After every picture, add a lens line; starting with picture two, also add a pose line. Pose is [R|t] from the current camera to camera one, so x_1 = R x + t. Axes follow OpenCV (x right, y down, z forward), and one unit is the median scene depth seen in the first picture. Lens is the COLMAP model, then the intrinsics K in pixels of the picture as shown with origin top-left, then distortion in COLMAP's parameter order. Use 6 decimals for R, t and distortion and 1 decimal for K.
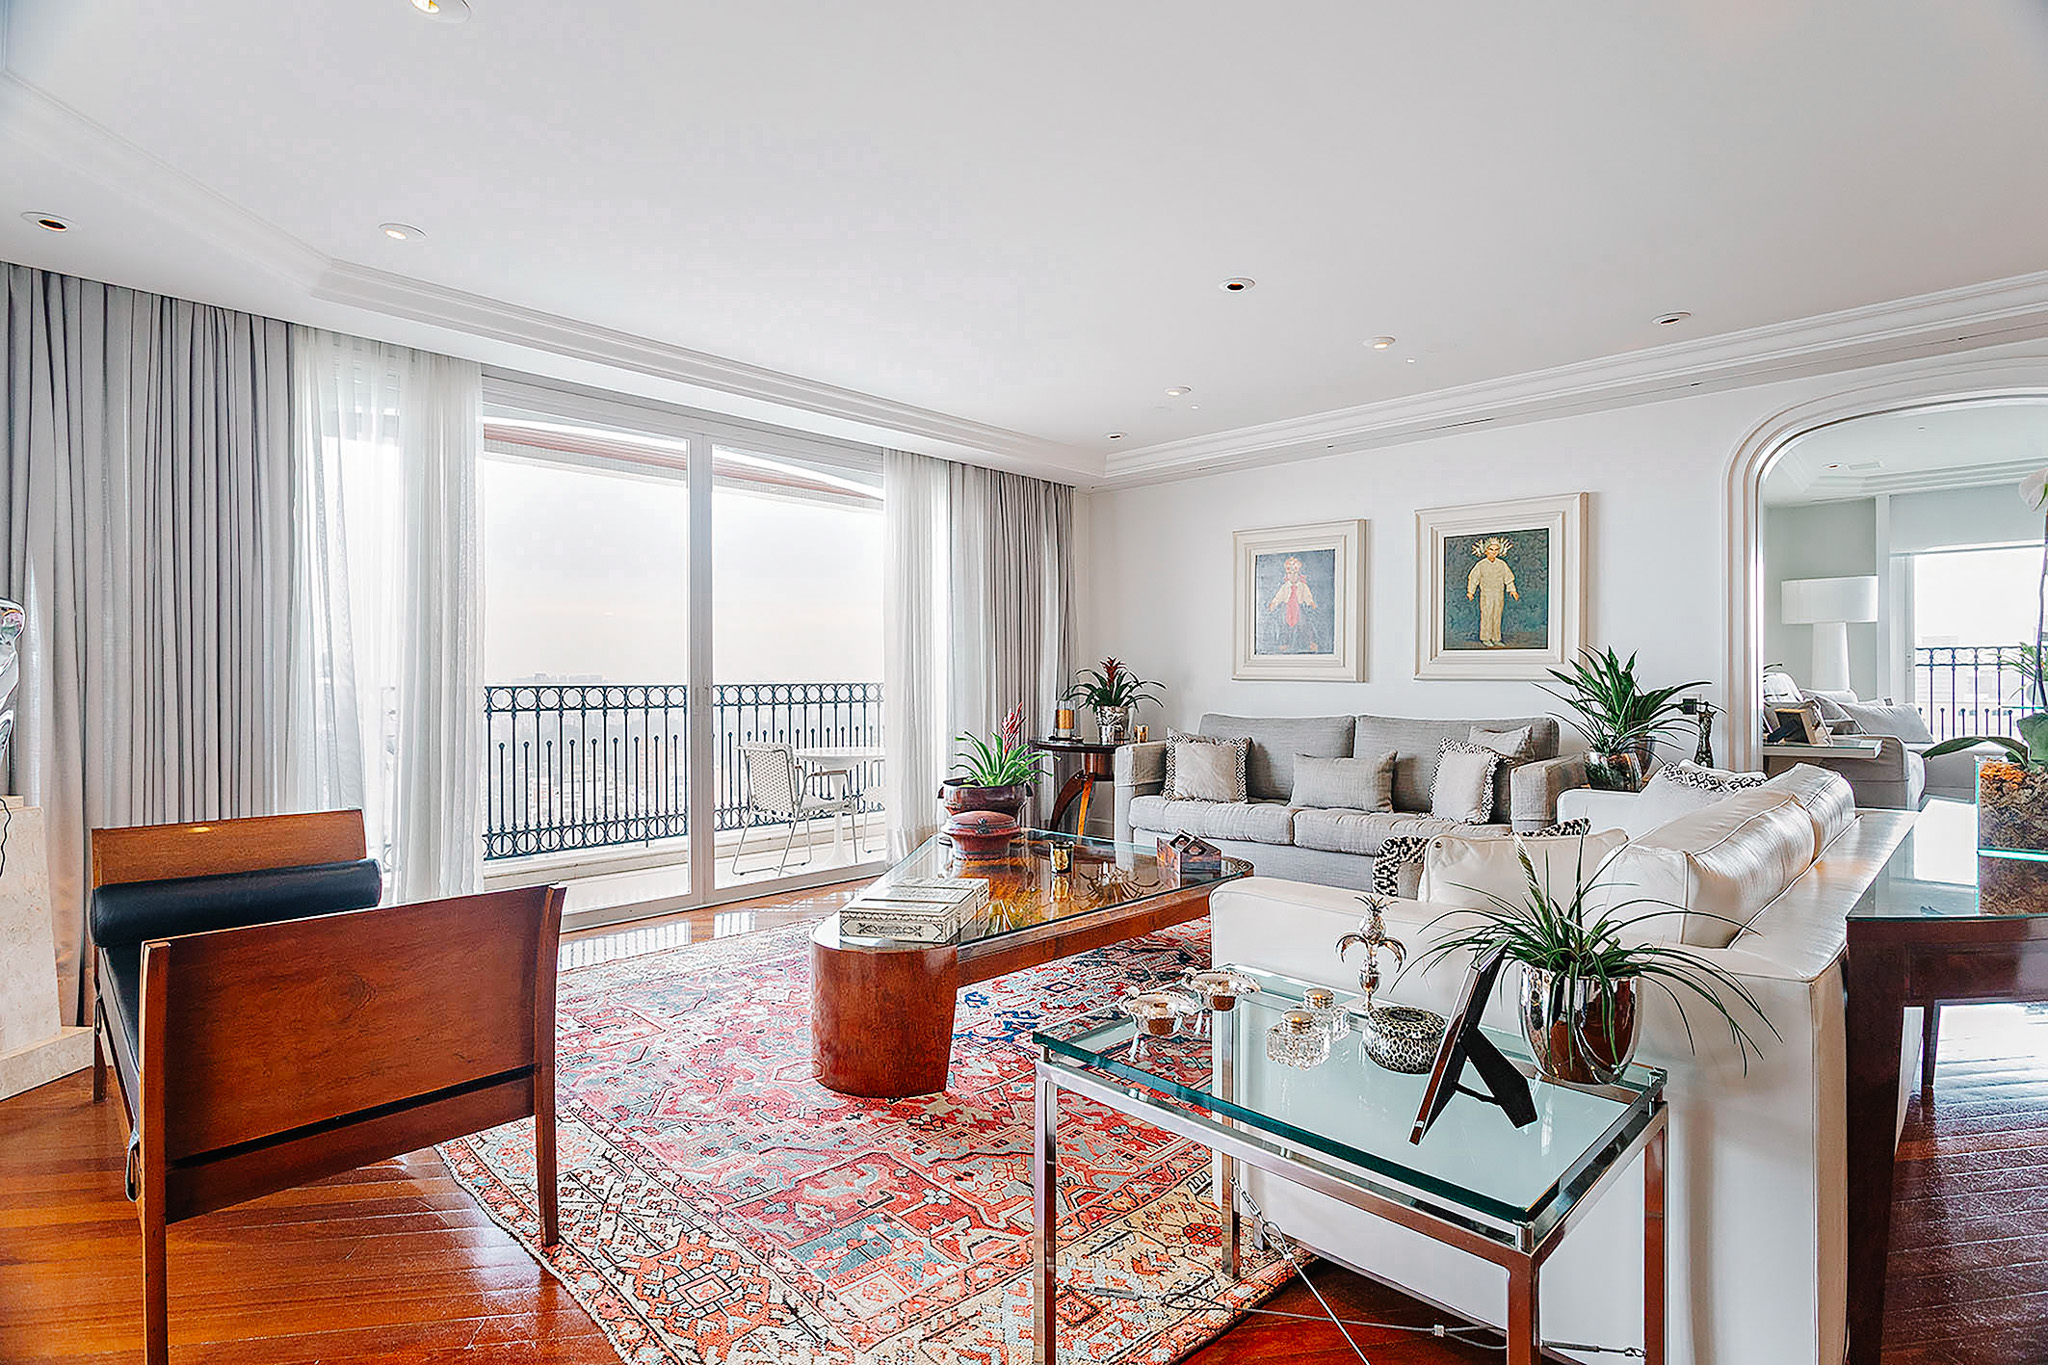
lens RADIAL K [[1001.3, 0, 1032.2], [0, 1001.3, 680.2], [0, 0, 1]] dist [-0.004841, 0.000881]
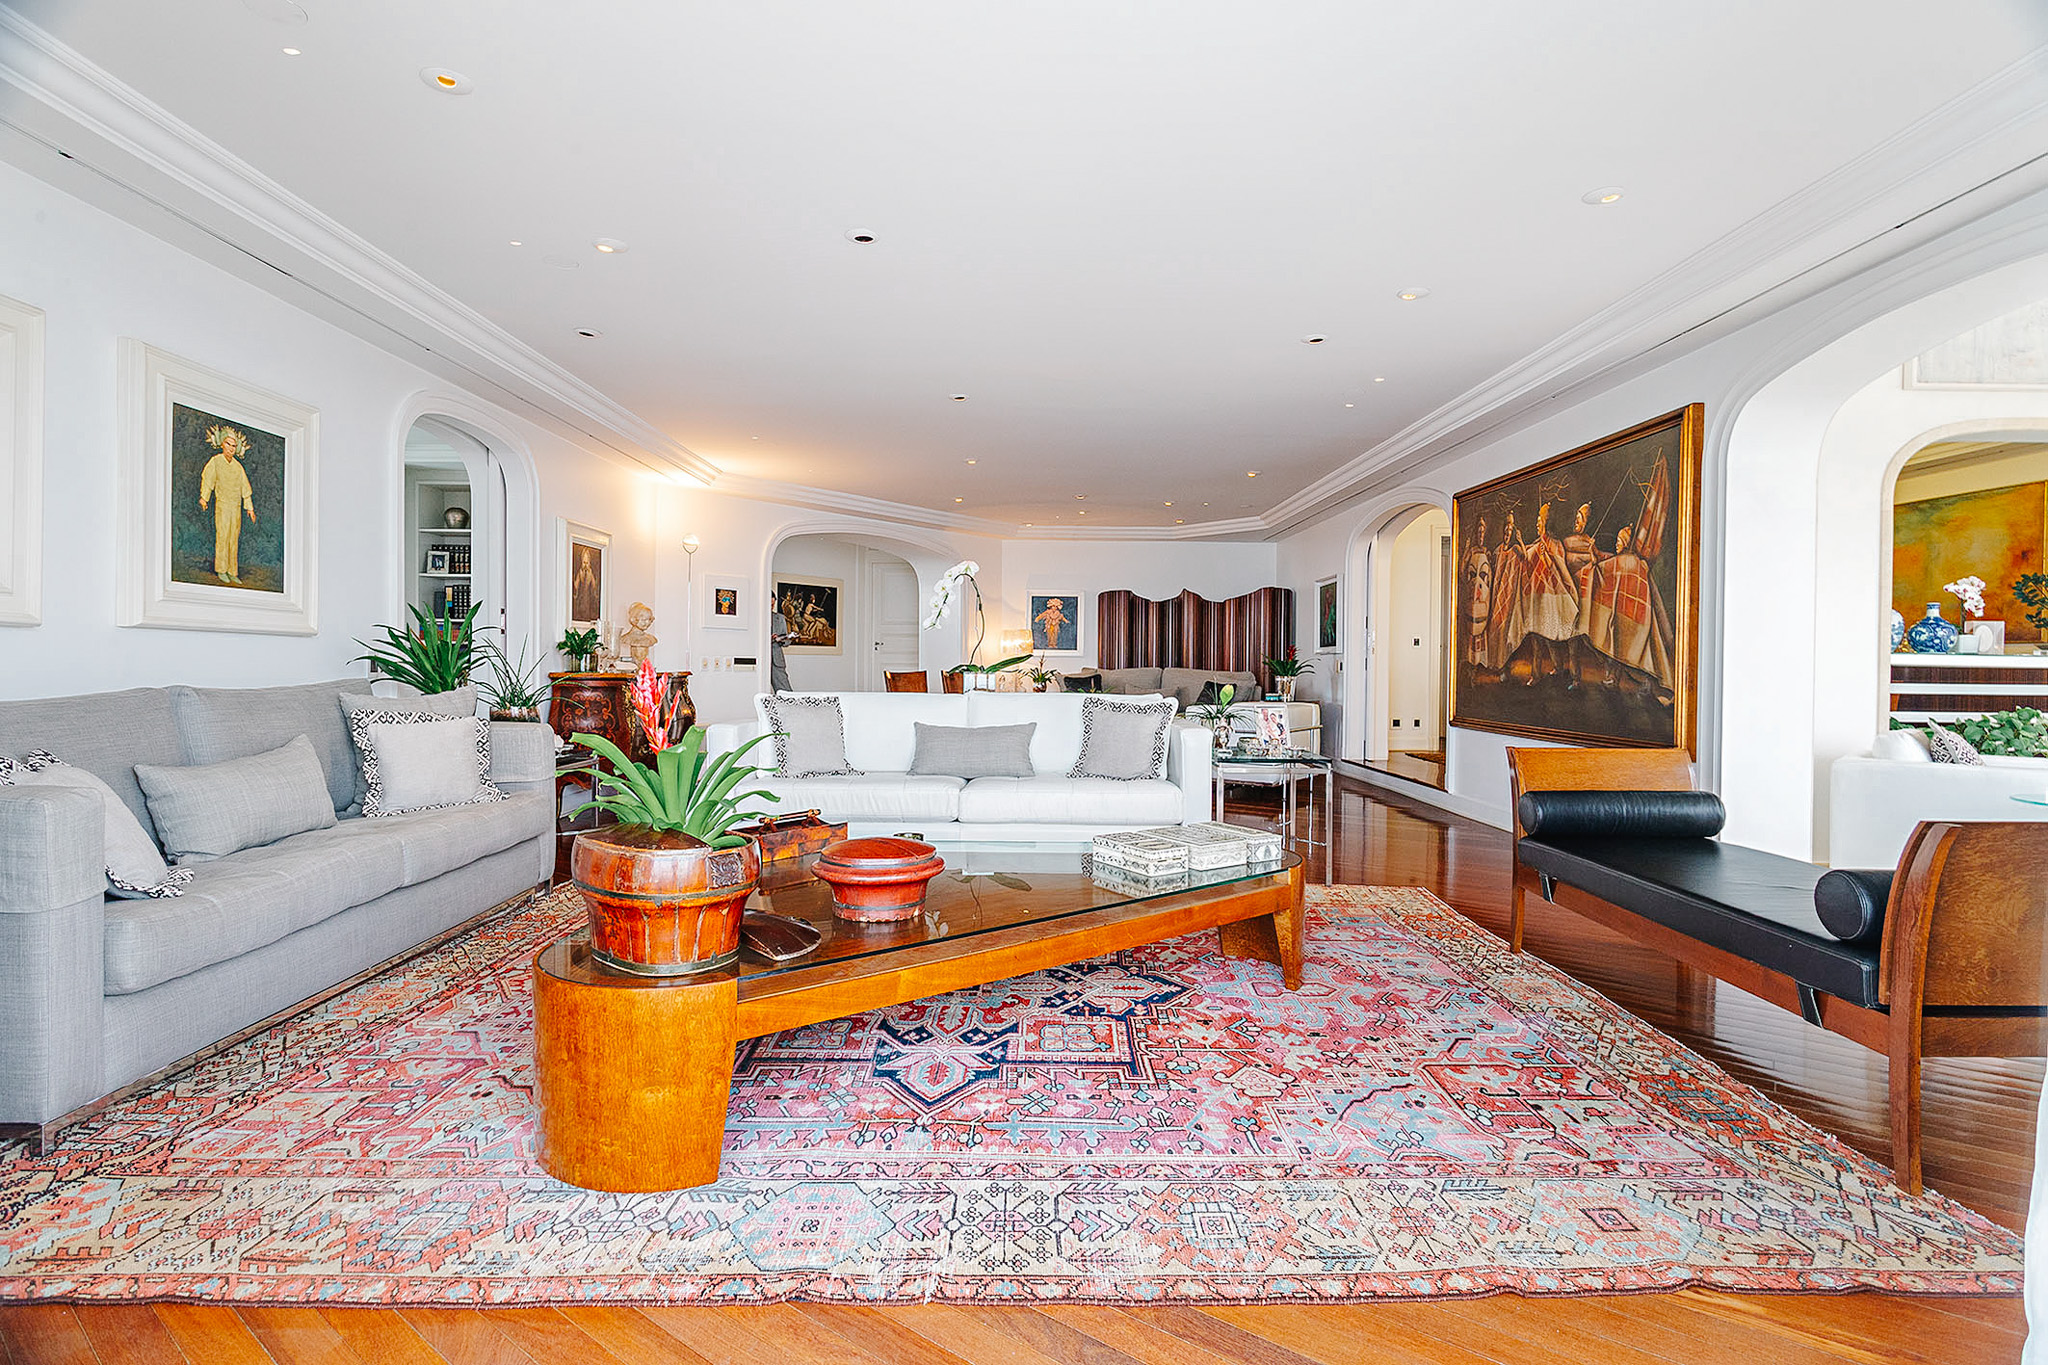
lens RADIAL K [[1001.3, 0, 1041.3], [0, 1001.3, 674.7], [0, 0, 1]] dist [-0.004841, 0.000881]
pose [[-0.707075, -0.008360, 0.707089, -0.432015], [-0.002476, 0.999953, 0.009346, 0.022480], [-0.707134, 0.004857, -0.707063, 1.078902]]
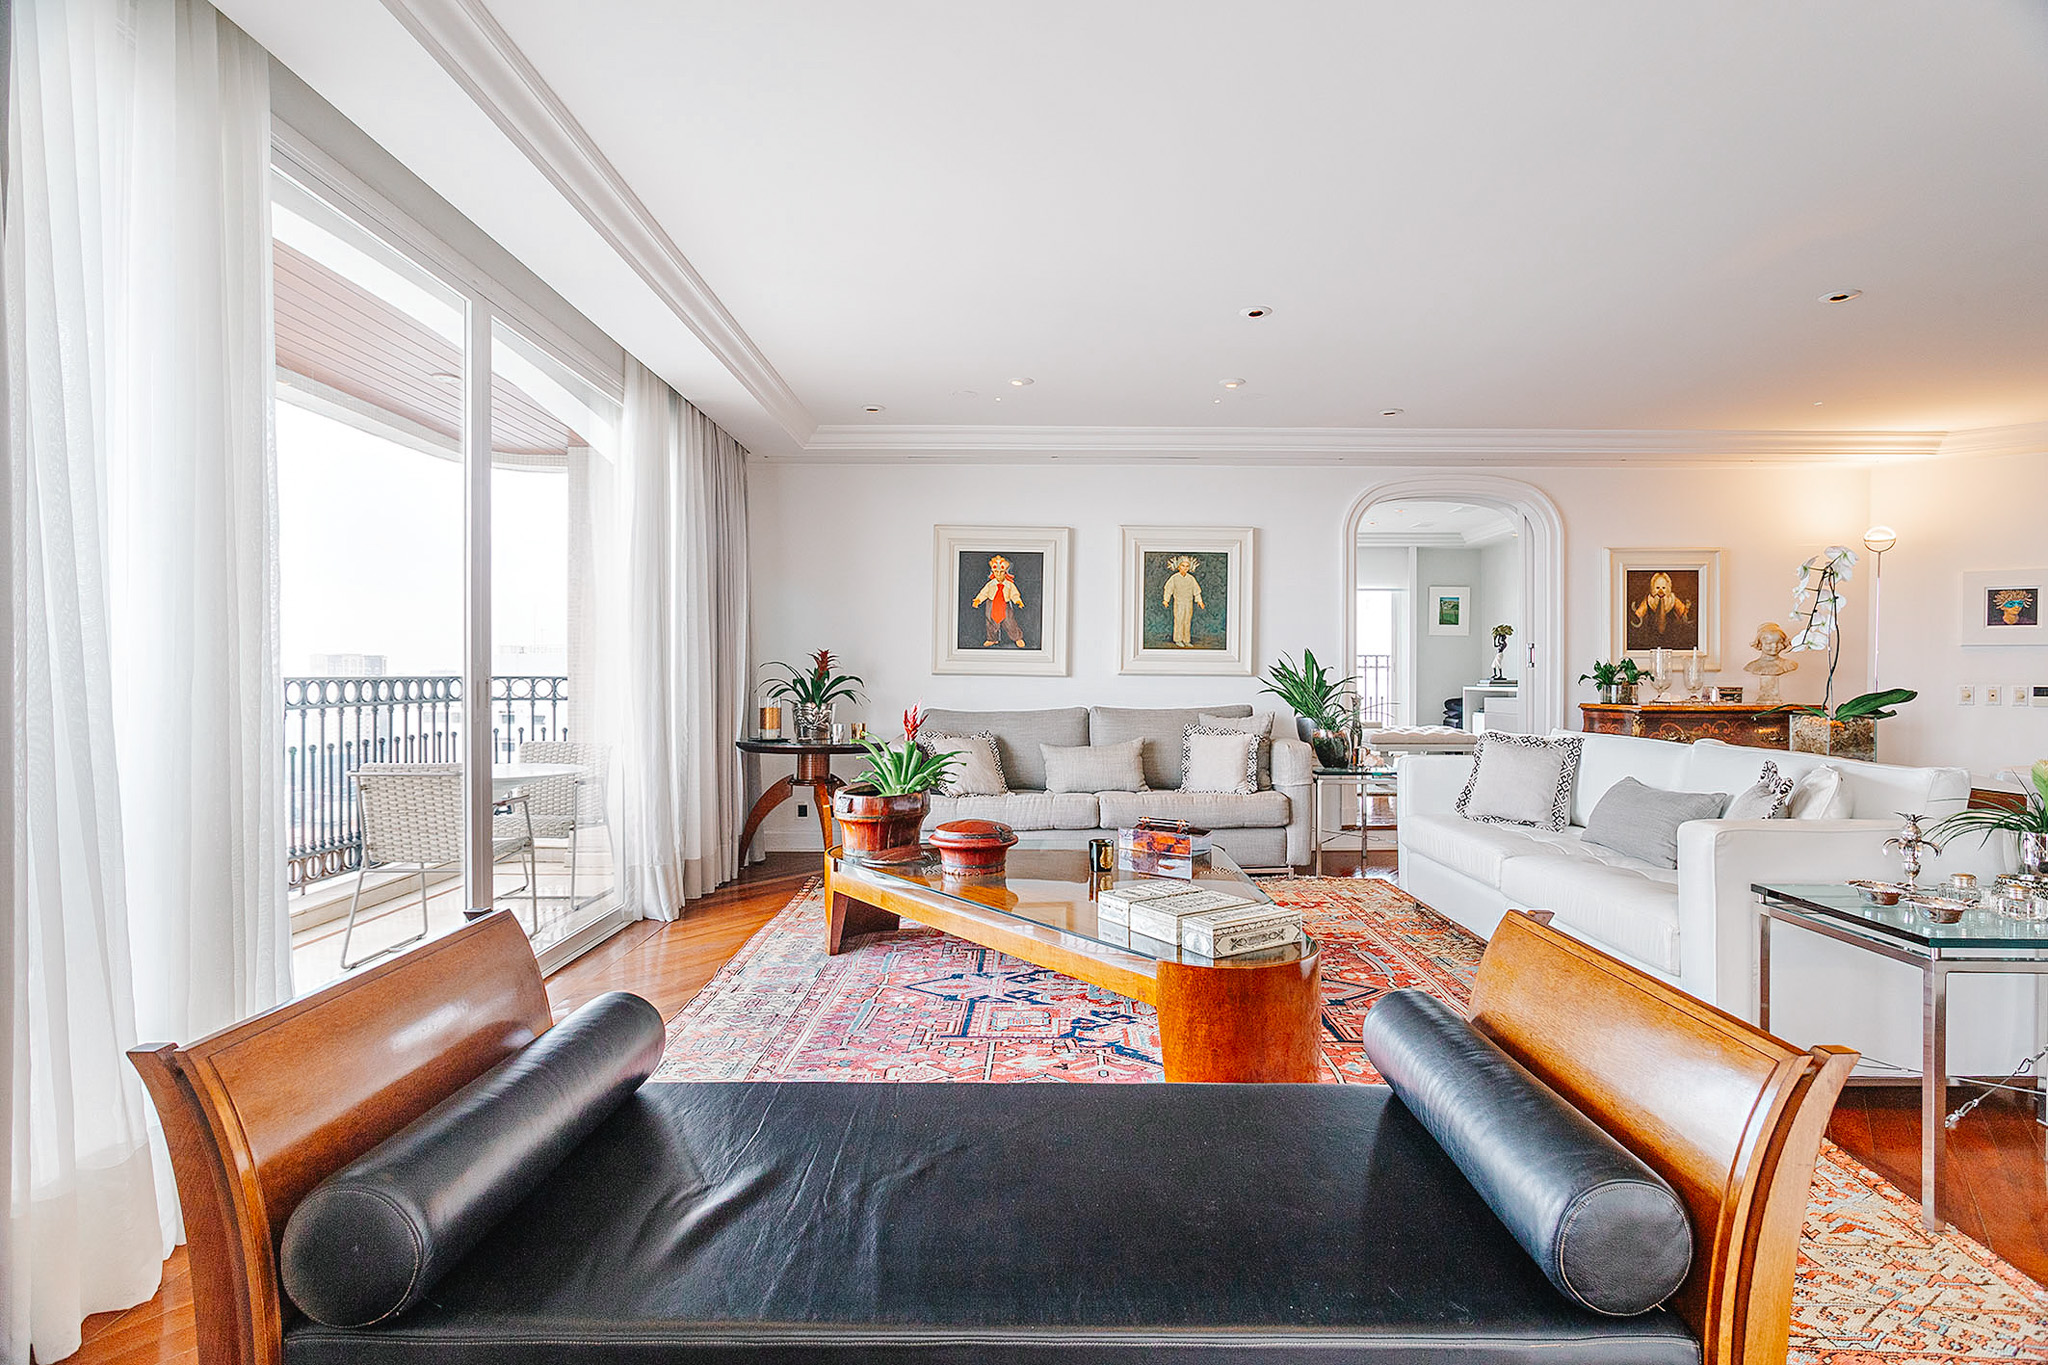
lens RADIAL K [[1001.3, 0, 1025.6], [0, 1001.3, 683.1], [0, 0, 1]] dist [-0.004841, 0.000881]
pose [[0.720046, 0.000025, 0.693926, -0.501982], [-0.002059, 0.999996, 0.002100, 0.007323], [-0.693923, -0.002941, 0.720043, 0.264195]]
